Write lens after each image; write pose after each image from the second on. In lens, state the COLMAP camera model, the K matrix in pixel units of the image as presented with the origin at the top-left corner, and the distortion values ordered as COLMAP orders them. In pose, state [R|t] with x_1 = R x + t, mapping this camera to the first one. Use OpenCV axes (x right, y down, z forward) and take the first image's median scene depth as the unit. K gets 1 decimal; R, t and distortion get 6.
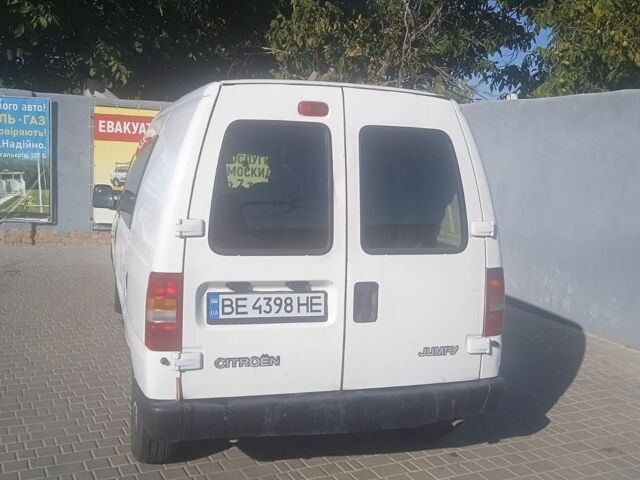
lens RADIAL K [[708.1, 0, 320.6], [0, 708.1, 239.2], [0, 0, 1]] dist [0.072306, 0.000000]
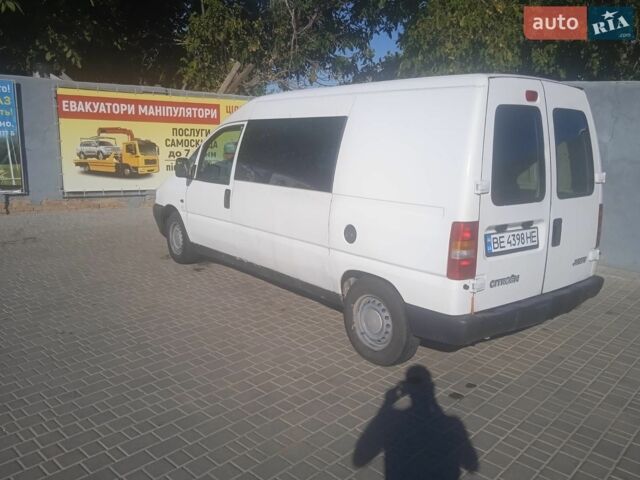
lens RADIAL K [[534.8, 0, 319.9], [0, 534.8, 238.4], [0, 0, 1]] dist [0.020588, -0.009294]
pose [[0.934474, -0.084478, 0.345863, -0.241672], [0.053878, 0.993808, 0.097172, -0.009980], [-0.351931, -0.072171, 0.933240, 0.045395]]
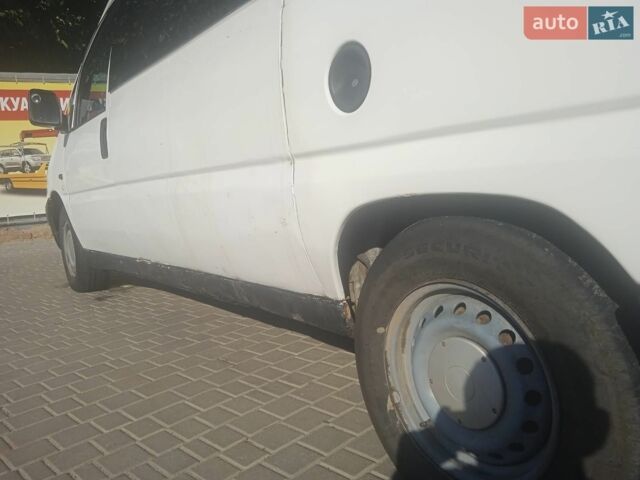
lens RADIAL K [[534.8, 0, 320.0], [0, 534.8, 242.4], [0, 0, 1]] dist [0.020588, -0.009294]
pose [[0.938727, -0.147375, 0.311564, -0.142947], [0.147330, 0.988801, 0.023823, 0.049120], [-0.311586, 0.023539, 0.949926, 0.271795]]
